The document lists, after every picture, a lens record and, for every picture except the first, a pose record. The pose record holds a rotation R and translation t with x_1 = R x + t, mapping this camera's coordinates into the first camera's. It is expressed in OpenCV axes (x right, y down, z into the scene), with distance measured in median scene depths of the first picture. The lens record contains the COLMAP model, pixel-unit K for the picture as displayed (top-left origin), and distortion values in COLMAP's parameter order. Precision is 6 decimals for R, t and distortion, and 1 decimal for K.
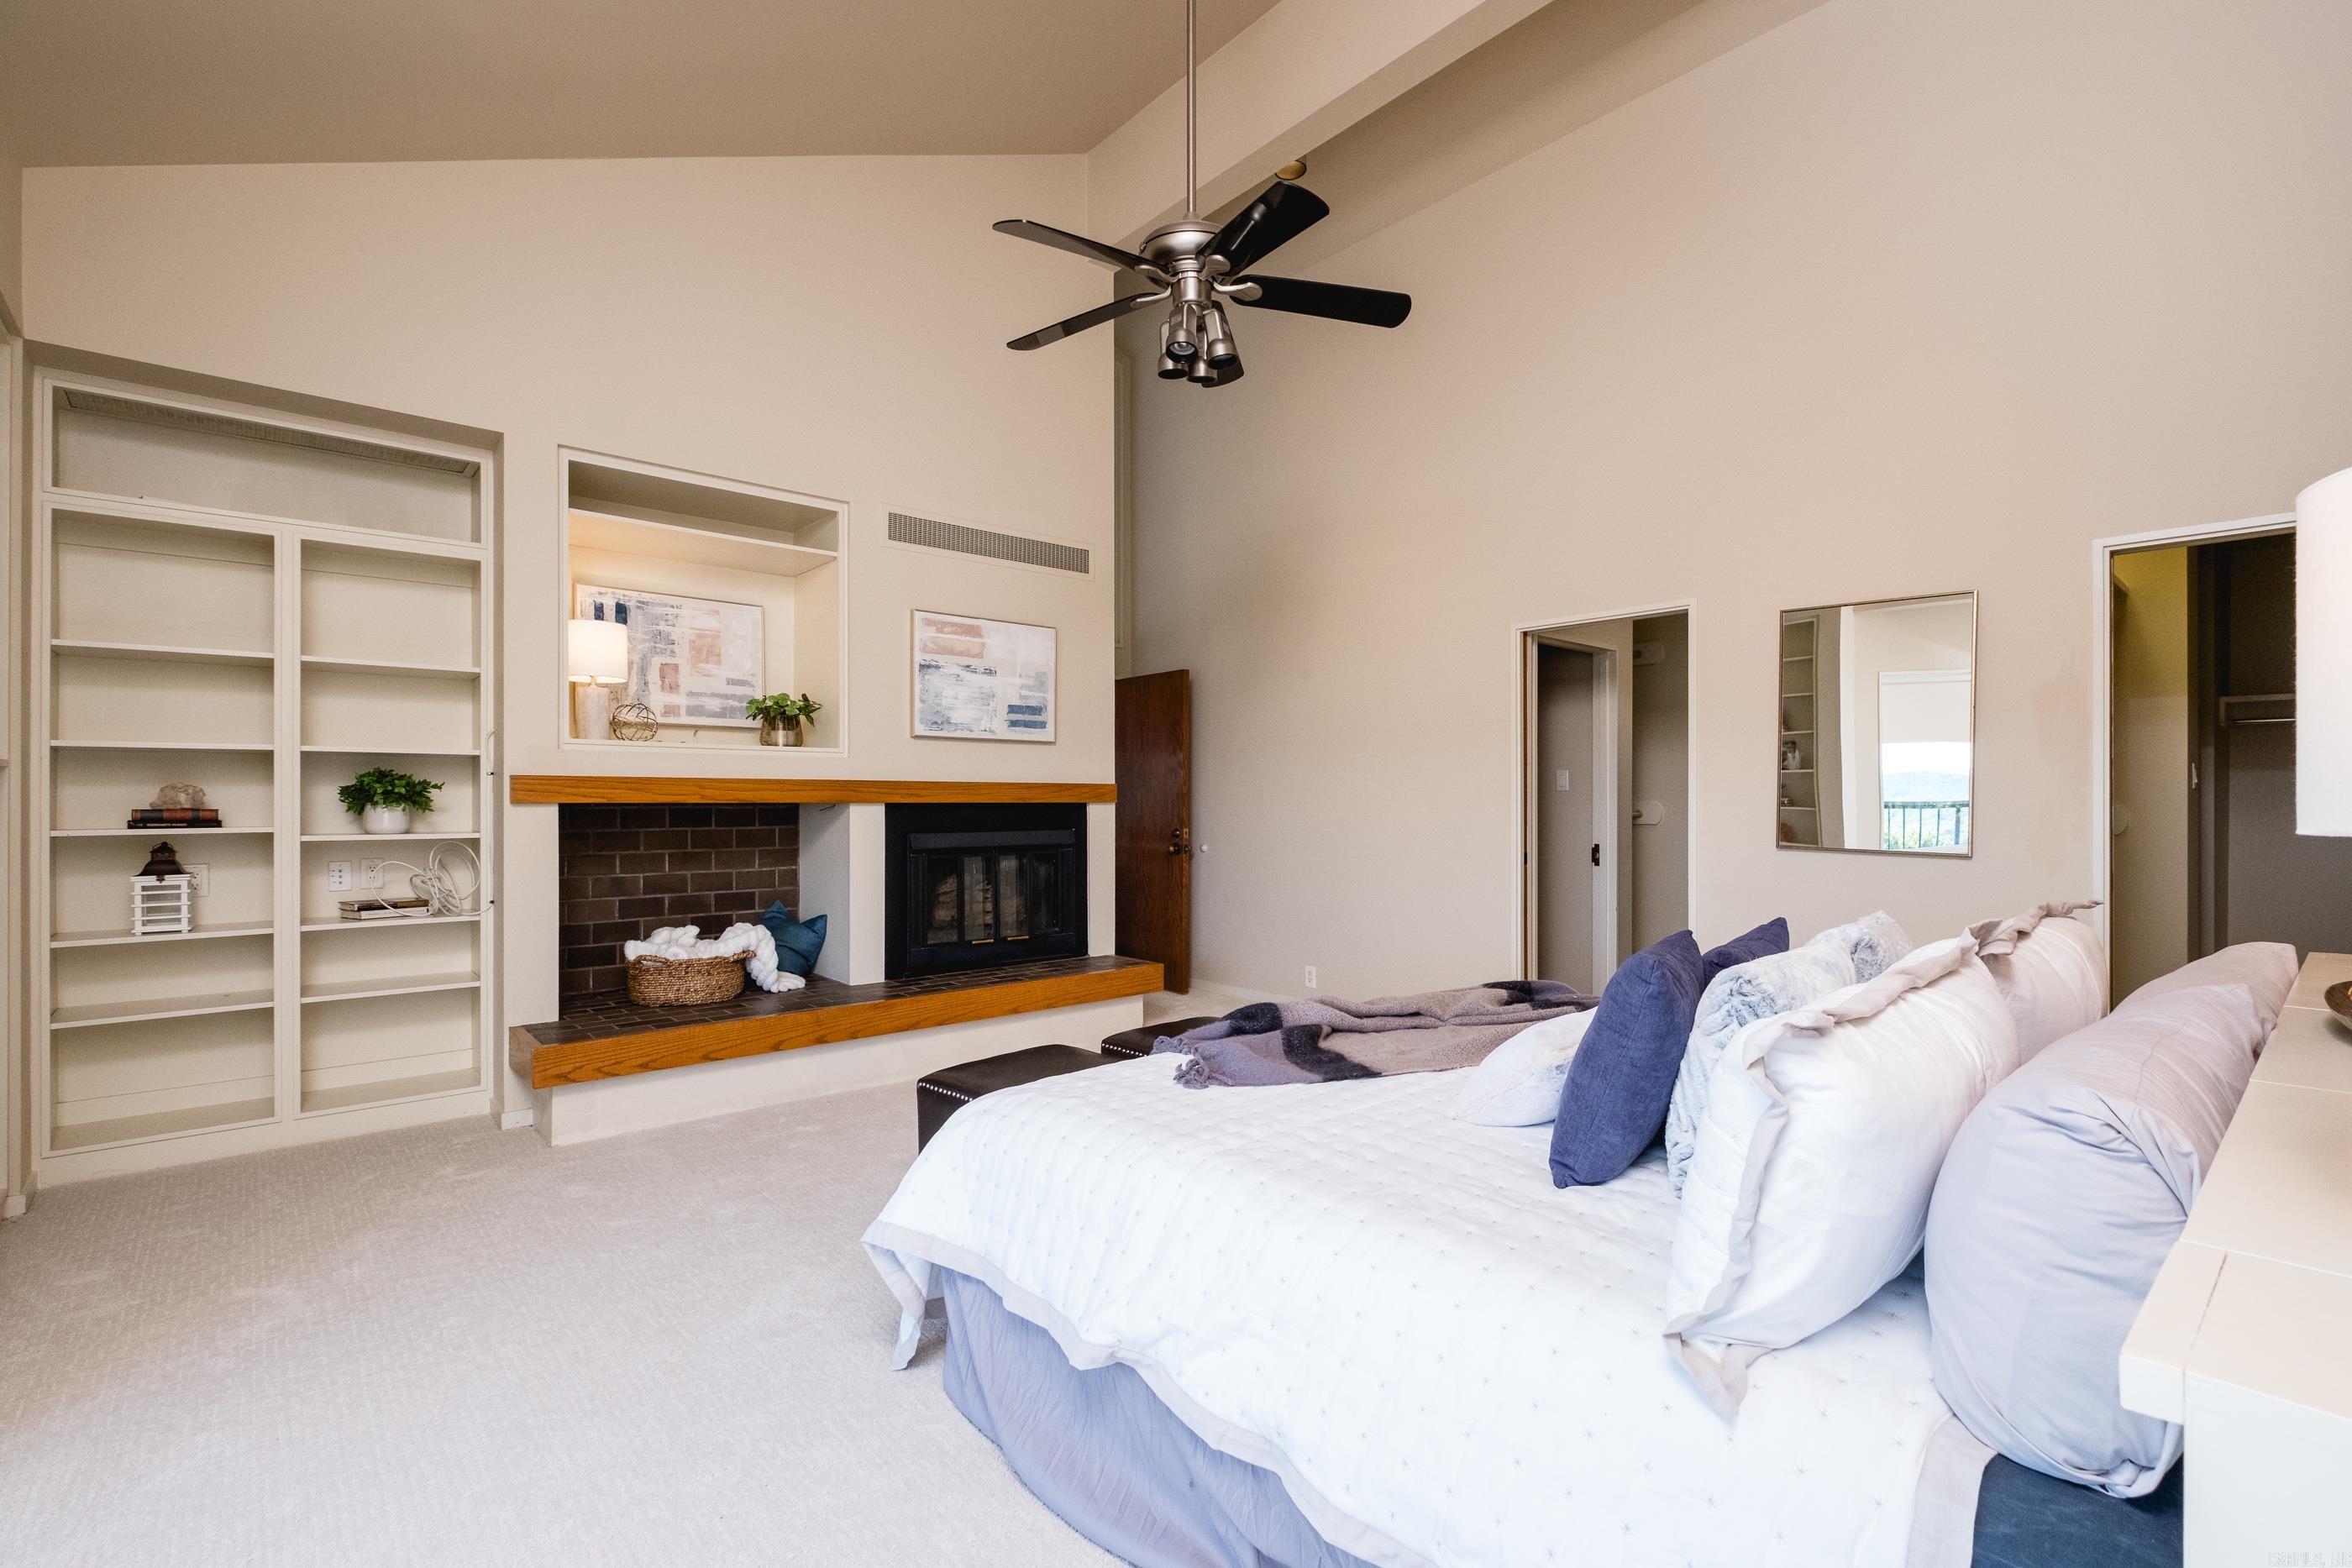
lens RADIAL K [[1024.1, 0, 1176.1], [0, 1024.1, 800.6], [0, 0, 1]] dist [0.014886, -0.000963]
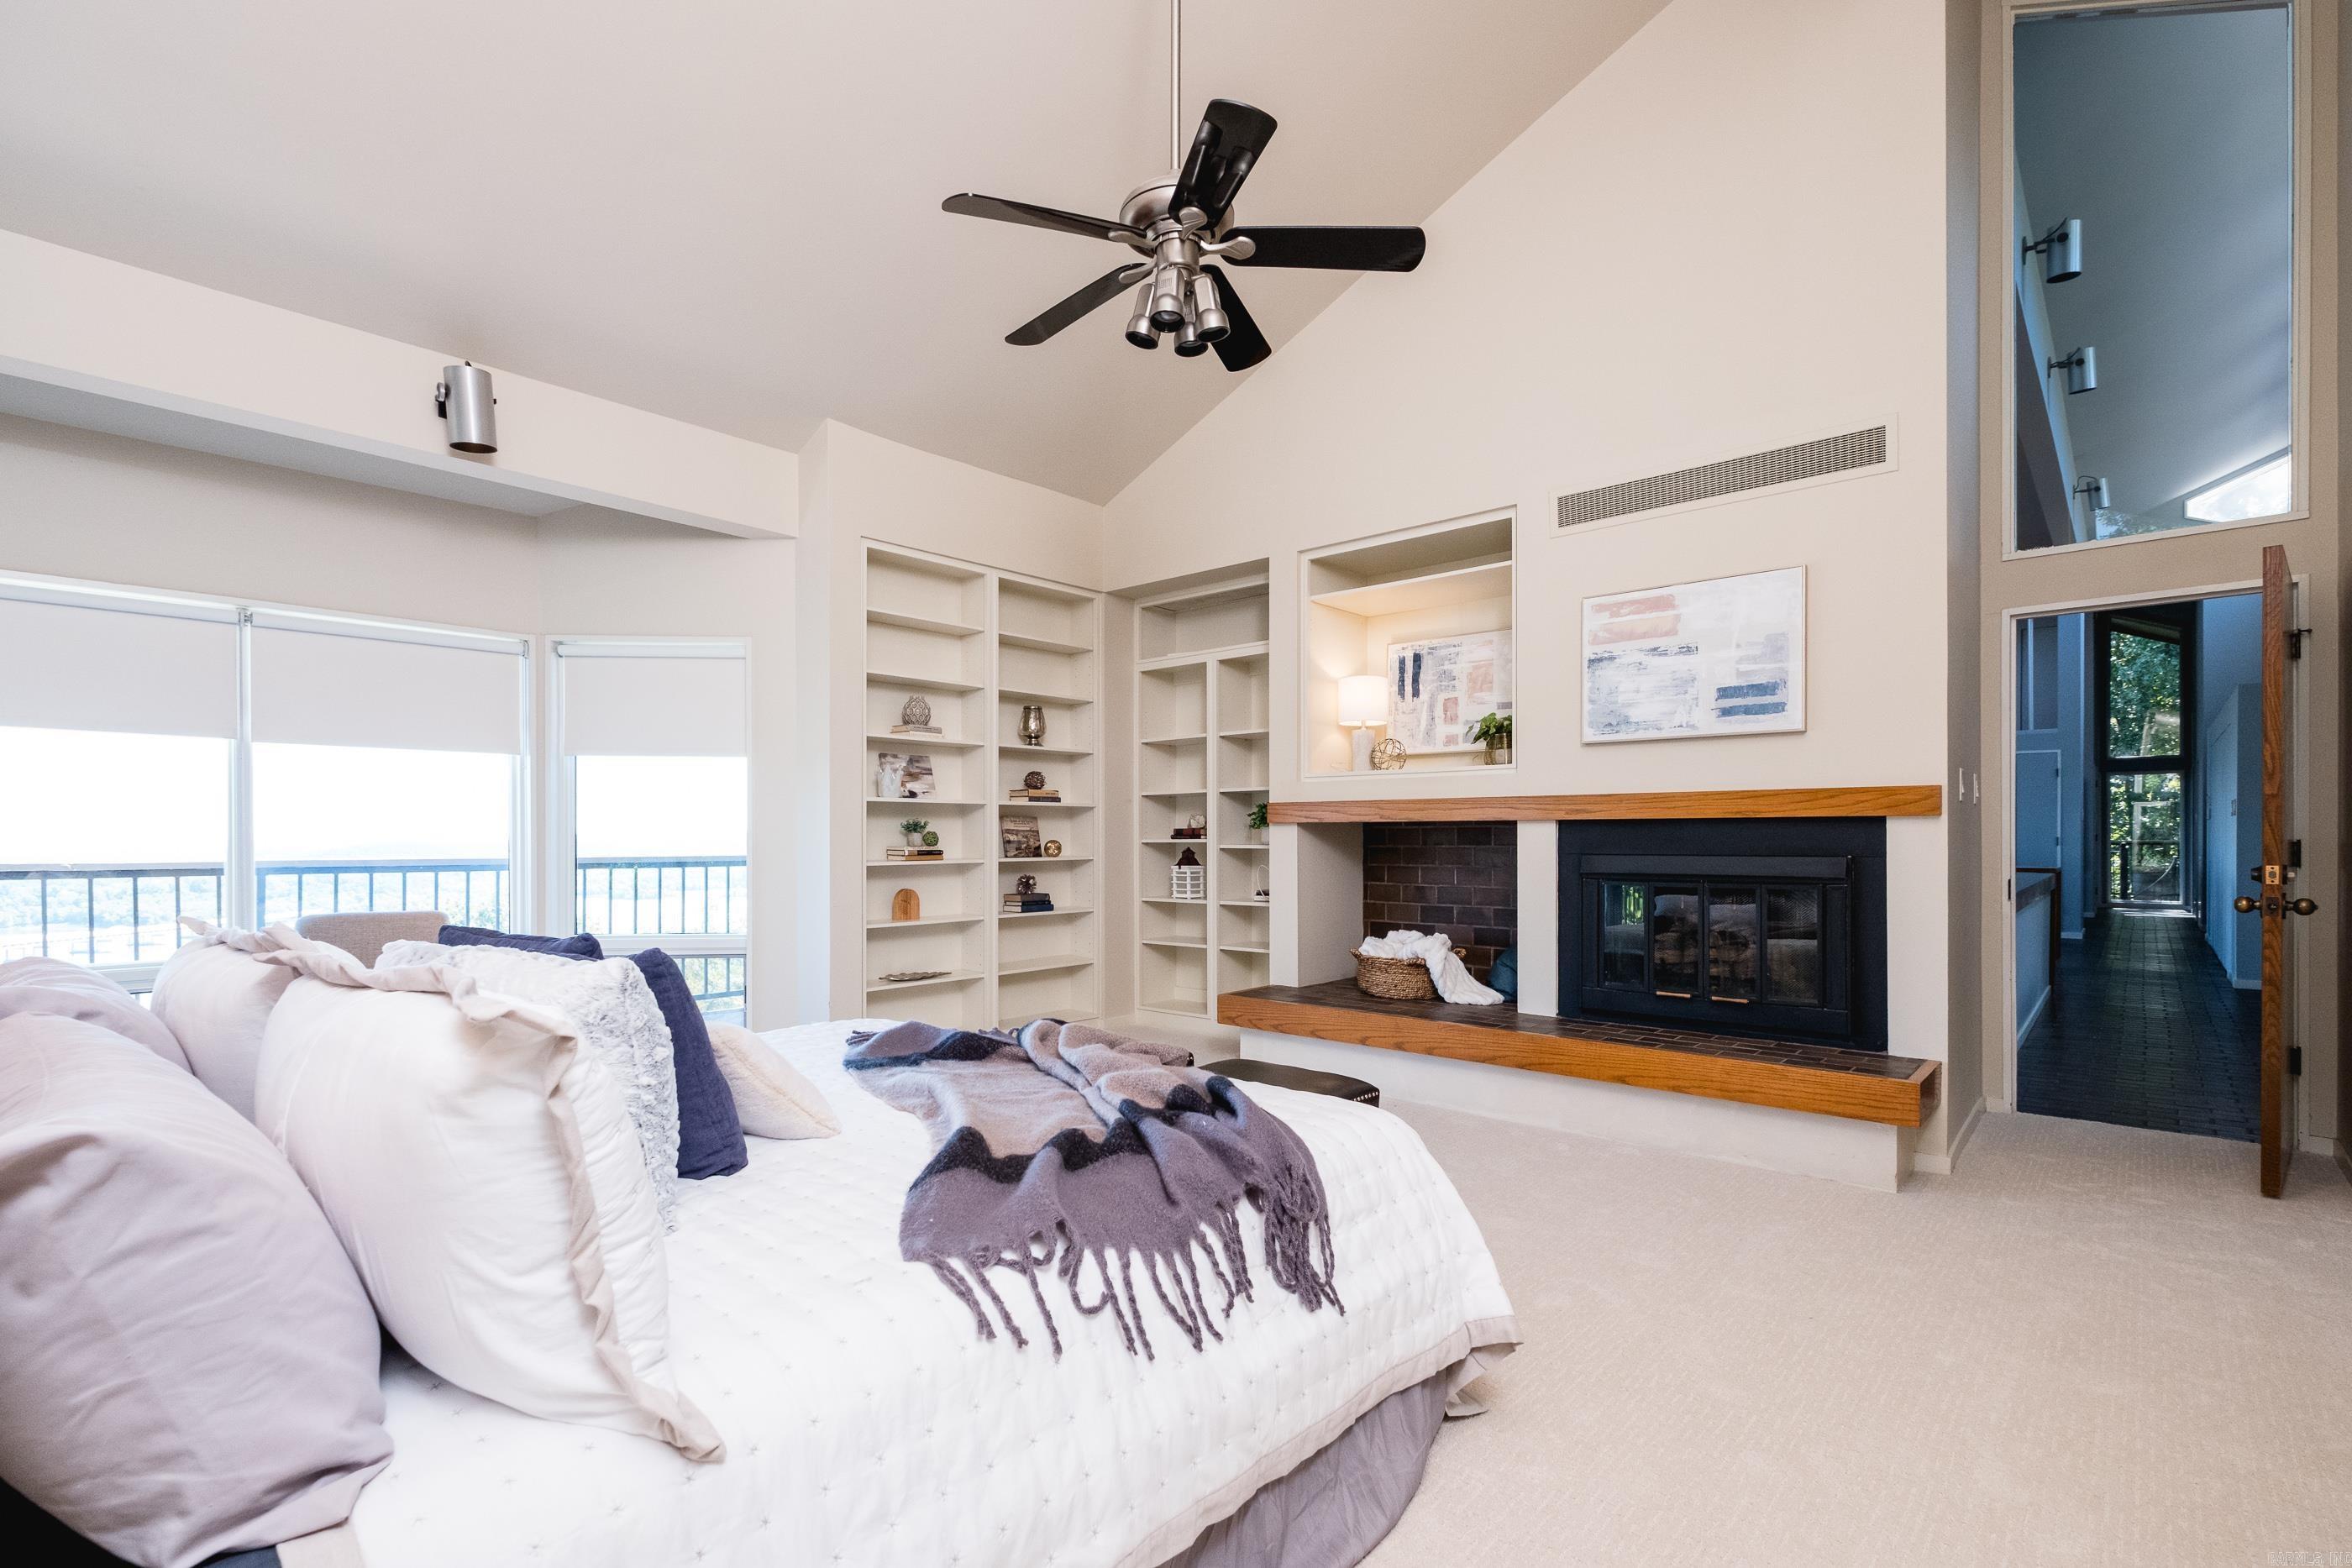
lens RADIAL K [[1024.1, 0, 1162.2], [0, 1024.1, 842.0], [0, 0, 1]] dist [0.014886, -0.000963]
pose [[0.154644, 0.008766, -0.987931, 0.550287], [0.007320, 0.999923, 0.010018, 0.009463], [0.987943, -0.008781, 0.154568, 0.507165]]
